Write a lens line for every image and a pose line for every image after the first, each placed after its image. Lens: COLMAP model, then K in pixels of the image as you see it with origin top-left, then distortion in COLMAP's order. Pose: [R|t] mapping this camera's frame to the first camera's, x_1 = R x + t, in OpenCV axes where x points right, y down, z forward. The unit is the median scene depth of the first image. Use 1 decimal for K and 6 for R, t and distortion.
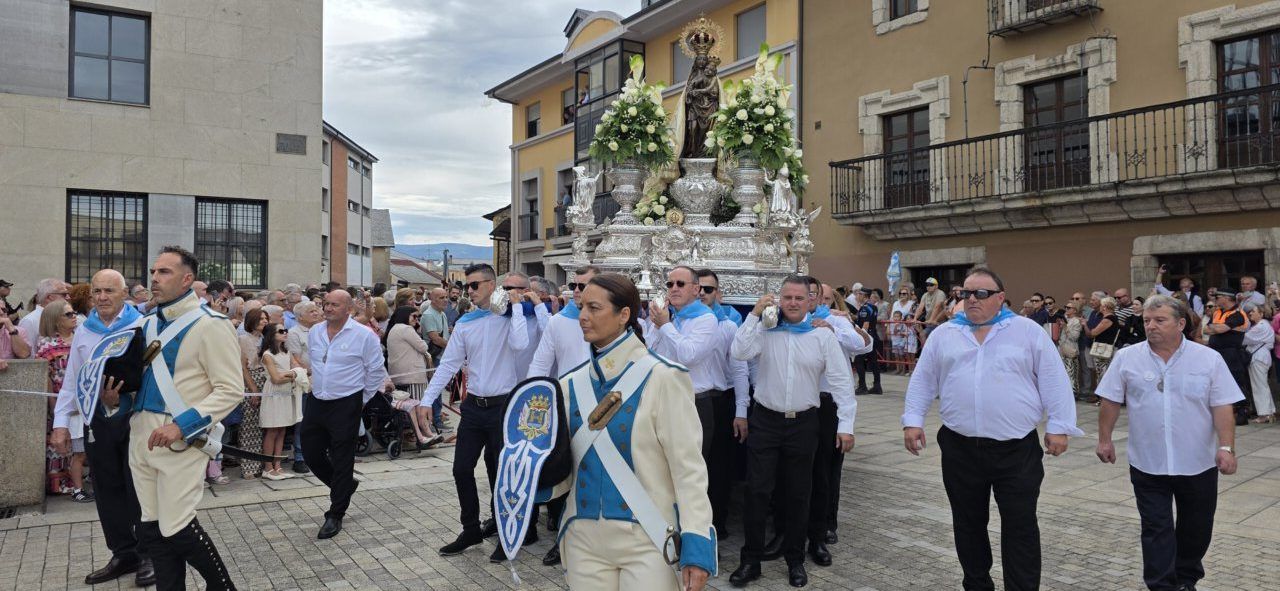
lens RADIAL K [[932.8, 0, 645.0], [0, 932.8, 283.3], [0, 0, 1]] dist [0.048360, -0.053963]
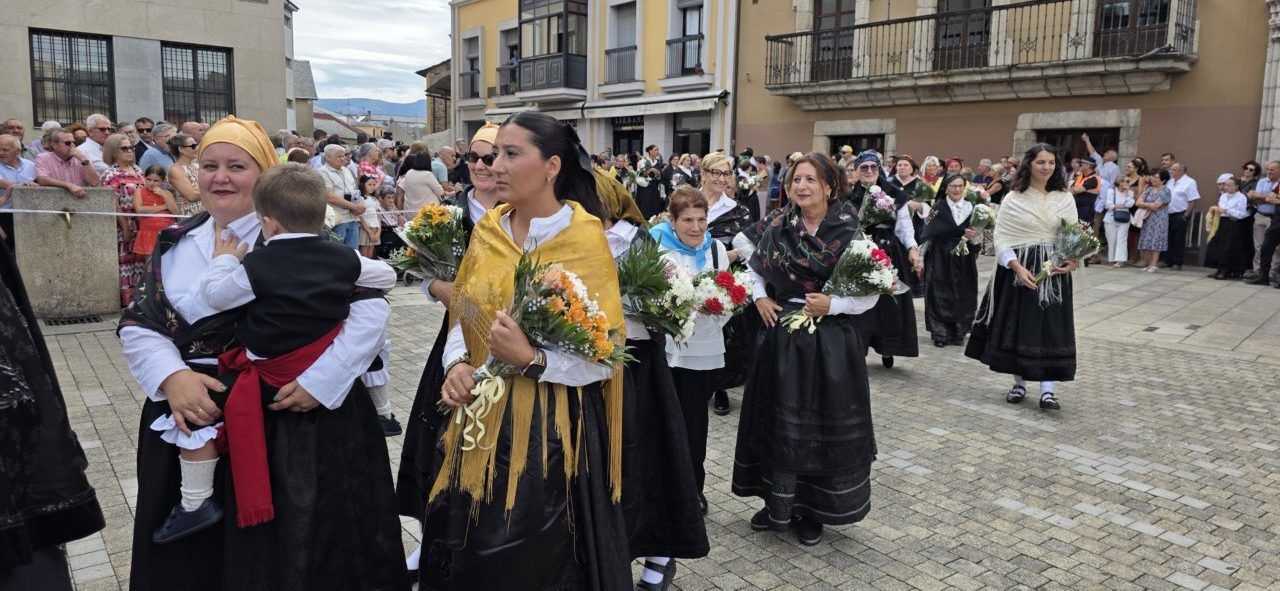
lens RADIAL K [[916.9, 0, 661.9], [0, 916.9, 302.1], [0, 0, 1]] dist [0.053402, -0.046601]
pose [[0.991403, 0.008102, 0.130595, -0.069421], [-0.029300, 0.986482, 0.161227, 0.009250], [-0.127524, -0.163667, 0.978239, -0.108055]]
